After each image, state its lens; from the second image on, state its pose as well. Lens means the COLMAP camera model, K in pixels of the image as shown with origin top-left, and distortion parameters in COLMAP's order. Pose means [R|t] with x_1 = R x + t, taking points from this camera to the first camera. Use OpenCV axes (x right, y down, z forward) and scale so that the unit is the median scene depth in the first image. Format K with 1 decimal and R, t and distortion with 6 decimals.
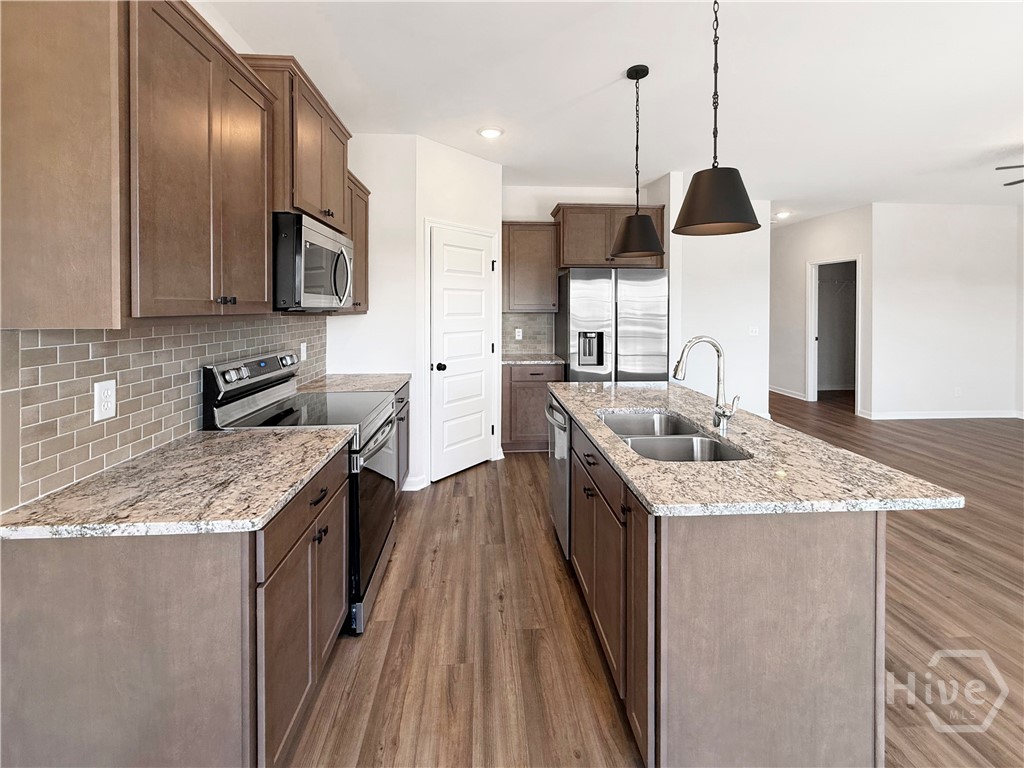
lens RADIAL K [[441.0, 0, 505.6], [0, 441.0, 306.3], [0, 0, 1]] dist [-0.001969, -0.000513]
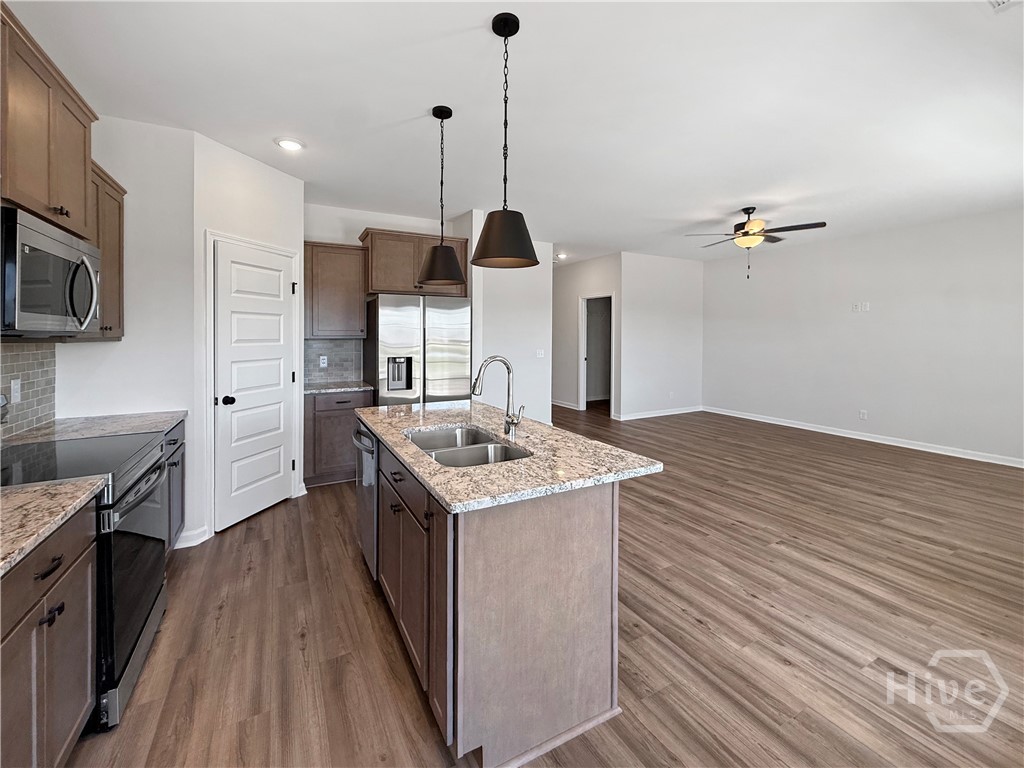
lens RADIAL K [[434.9, 0, 500.7], [0, 434.9, 334.5], [0, 0, 1]] dist [0.002768, 0.000460]
pose [[0.915021, -0.001517, 0.403403, 0.001696], [0.000888, 0.999998, 0.001746, 0.008233], [-0.403404, -0.001240, 0.915021, -0.031046]]
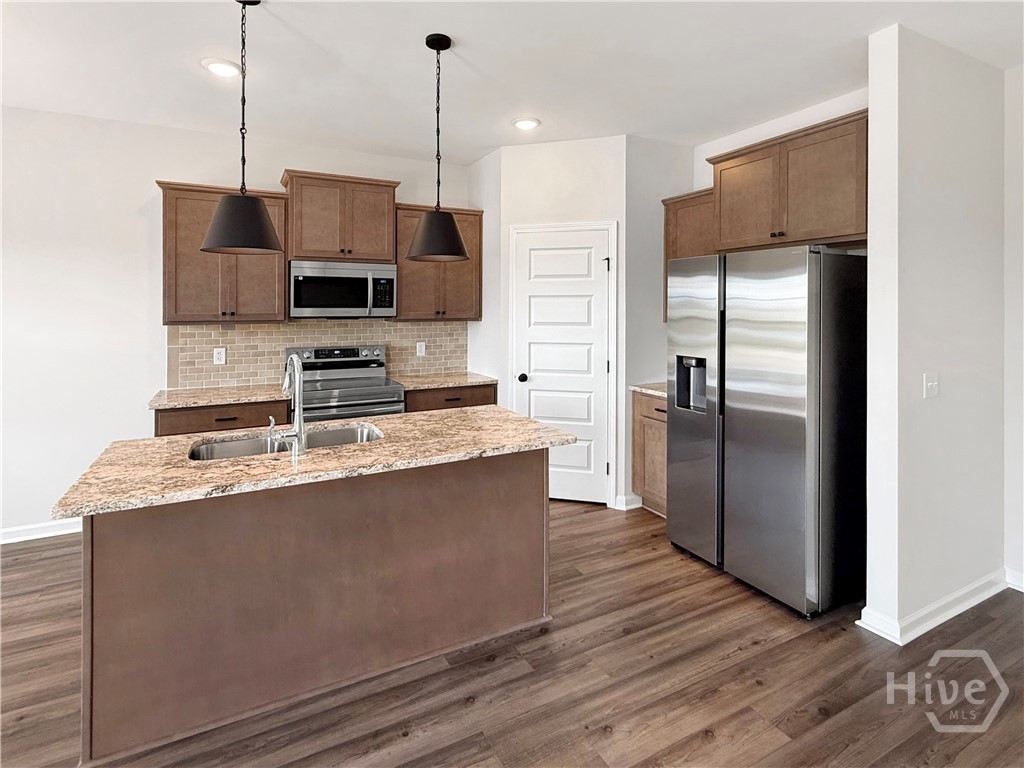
lens RADIAL K [[515.9, 0, 495.8], [0, 515.9, 312.9], [0, 0, 1]] dist [0.001205, 0.000776]
pose [[0.401674, 0.008293, -0.915745, 1.497648], [0.001853, 0.999950, 0.009868, -0.027462], [0.915781, -0.005660, 0.401638, 0.859918]]
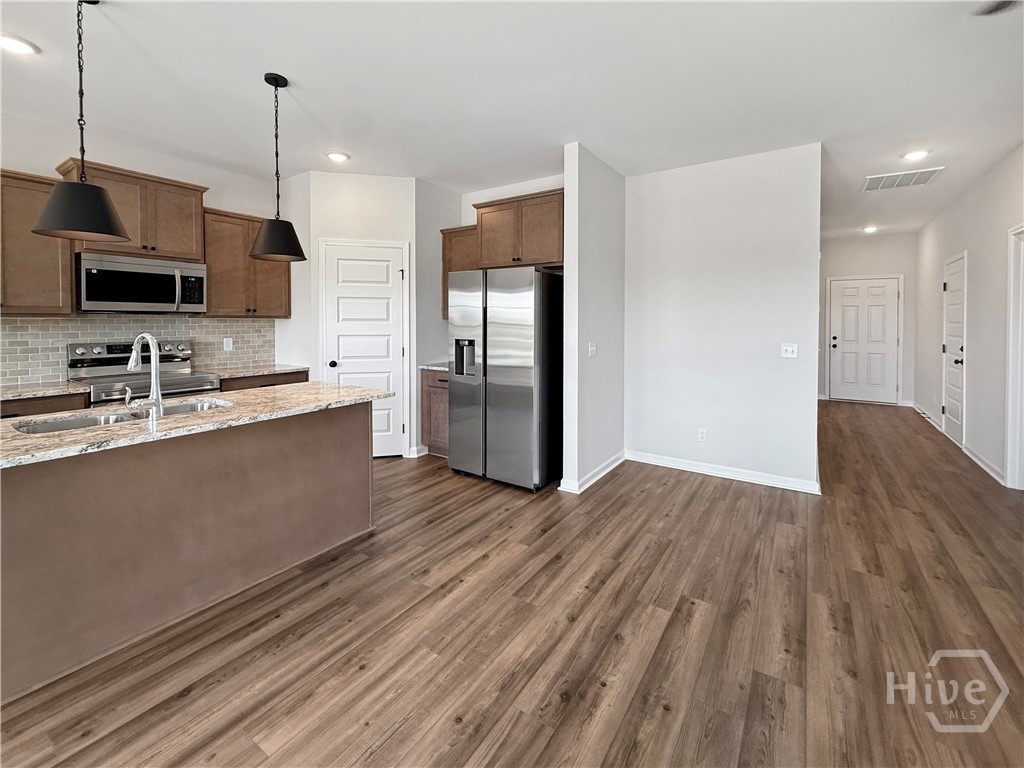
lens RADIAL K [[436.6, 0, 510.8], [0, 436.6, 327.2], [0, 0, 1]] dist [-0.001660, -0.000295]
pose [[0.796153, 0.013333, -0.604949, 1.625040], [-0.003003, 0.999832, 0.018084, 0.029317], [0.605088, -0.012581, 0.796059, 0.630963]]
